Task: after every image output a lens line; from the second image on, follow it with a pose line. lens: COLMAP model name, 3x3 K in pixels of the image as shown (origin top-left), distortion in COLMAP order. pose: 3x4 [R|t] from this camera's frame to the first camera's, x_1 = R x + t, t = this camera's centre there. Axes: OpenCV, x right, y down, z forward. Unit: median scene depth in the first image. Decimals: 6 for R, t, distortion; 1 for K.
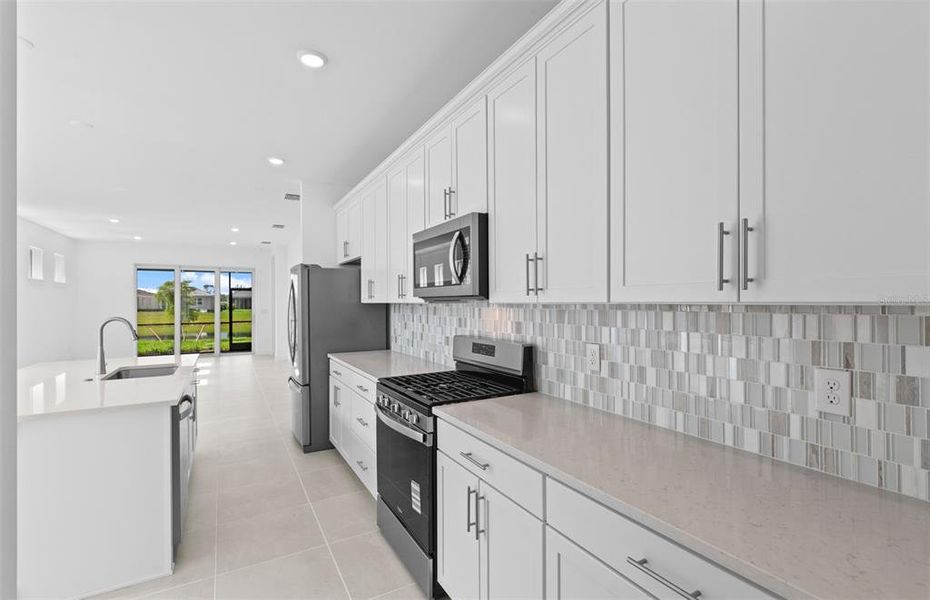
lens RADIAL K [[418.7, 0, 462.7], [0, 418.7, 301.4], [0, 0, 1]] dist [0.002623, 0.000690]
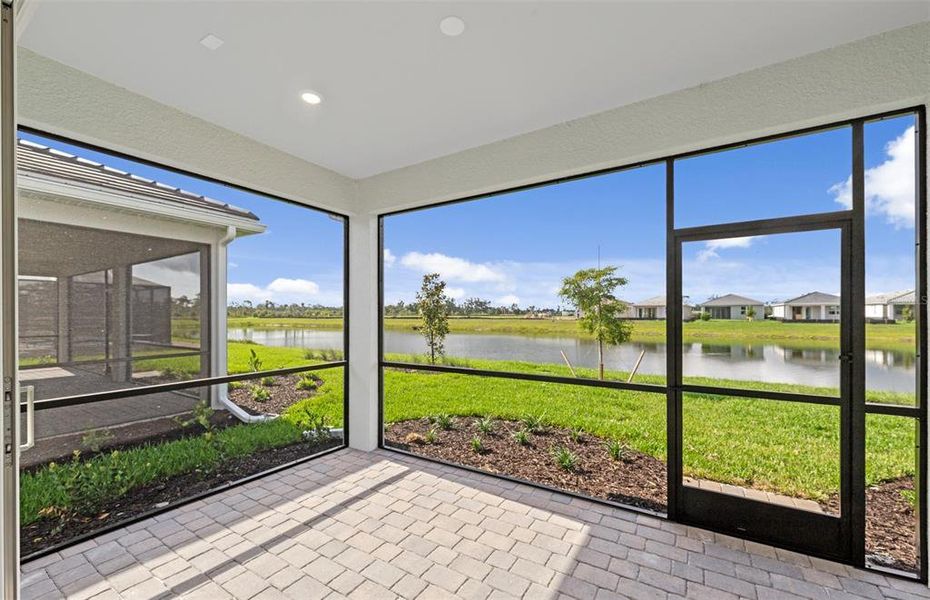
lens RADIAL K [[369.1, 0, 459.7], [0, 369.1, 312.0], [0, 0, 1]] dist [0.002799, -0.000558]
pose [[0.459626, -0.001779, -0.888111, -2.154642], [0.004019, 0.999992, 0.000076, 0.053463], [0.888104, -0.003604, 0.459629, 4.036194]]
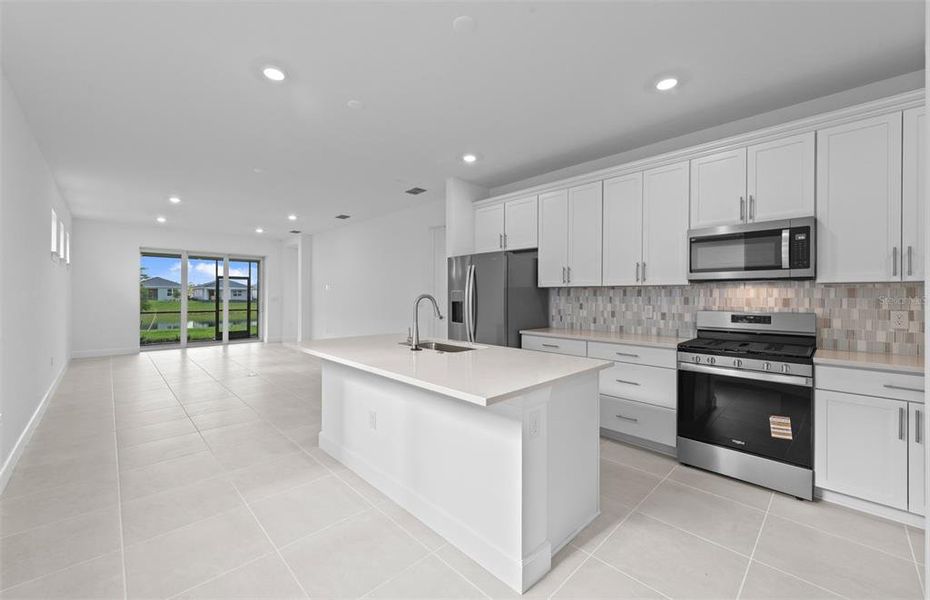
lens RADIAL K [[369.1, 0, 459.0], [0, 369.1, 292.4], [0, 0, 1]] dist [0.002799, -0.000558]
pose [[0.970882, 0.009354, 0.239374, -1.038658], [-0.008077, 0.999947, -0.006315, 0.040073], [-0.239421, 0.004197, 0.970907, 0.074952]]
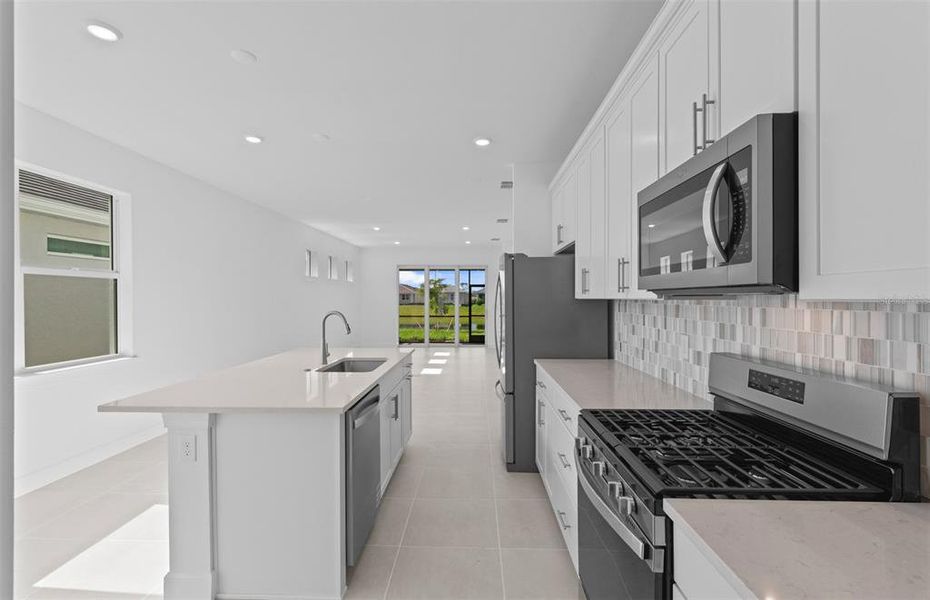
lens RADIAL K [[418.7, 0, 457.4], [0, 418.7, 298.8], [0, 0, 1]] dist [0.002623, 0.000690]
pose [[0.847076, 0.005435, -0.531444, -0.009363], [-0.003445, 0.999983, 0.004737, 0.001216], [0.531460, -0.002182, 0.847080, 0.295330]]
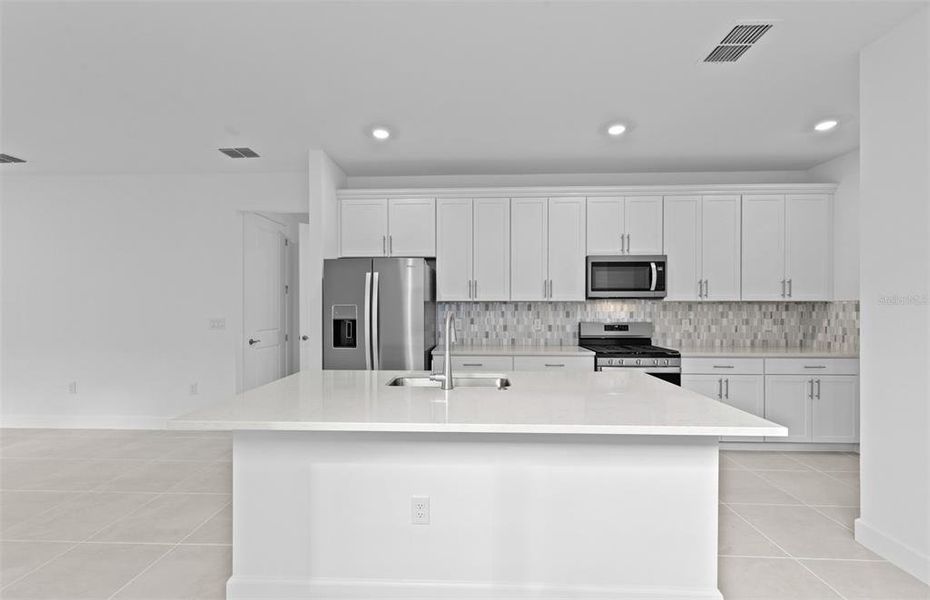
lens RADIAL K [[356.4, 0, 469.8], [0, 356.4, 304.7], [0, 0, 1]] dist [-0.002382, -0.000127]
pose [[0.526881, 0.017232, 0.849764, -1.413680], [-0.004439, 0.999837, -0.017523, 0.042303], [-0.849927, 0.005460, 0.526871, 0.674593]]
